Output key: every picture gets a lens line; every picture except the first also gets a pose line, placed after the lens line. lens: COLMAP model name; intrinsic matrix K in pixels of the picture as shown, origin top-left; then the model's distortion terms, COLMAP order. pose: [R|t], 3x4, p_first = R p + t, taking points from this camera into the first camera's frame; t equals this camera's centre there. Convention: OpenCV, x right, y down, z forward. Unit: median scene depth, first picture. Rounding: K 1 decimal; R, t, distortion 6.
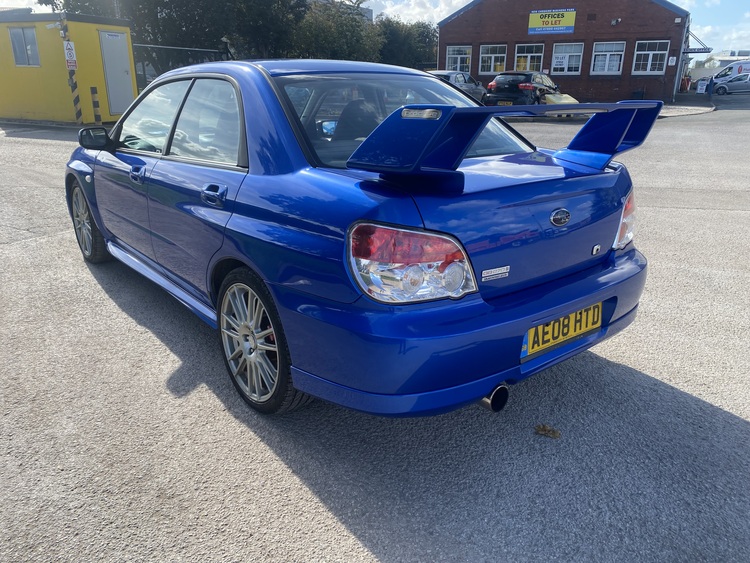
lens RADIAL K [[551.0, 0, 375.5], [0, 551.0, 284.3], [0, 0, 1]] dist [-0.001437, -0.000358]
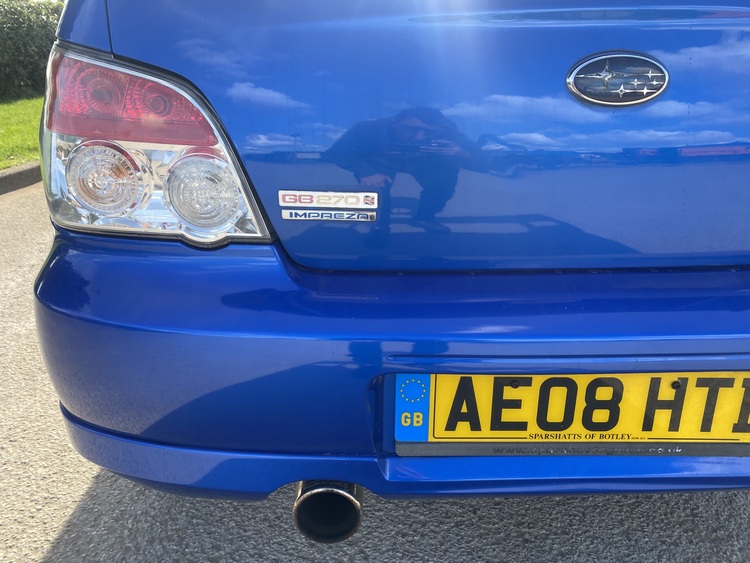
lens RADIAL K [[551.0, 0, 374.5], [0, 551.0, 277.1], [0, 0, 1]] dist [-0.001437, -0.000358]
pose [[0.784172, 0.197387, -0.588314, 0.438510], [-0.180645, 0.979614, 0.087889, -0.009589], [0.593668, 0.037356, 0.803842, 0.650185]]
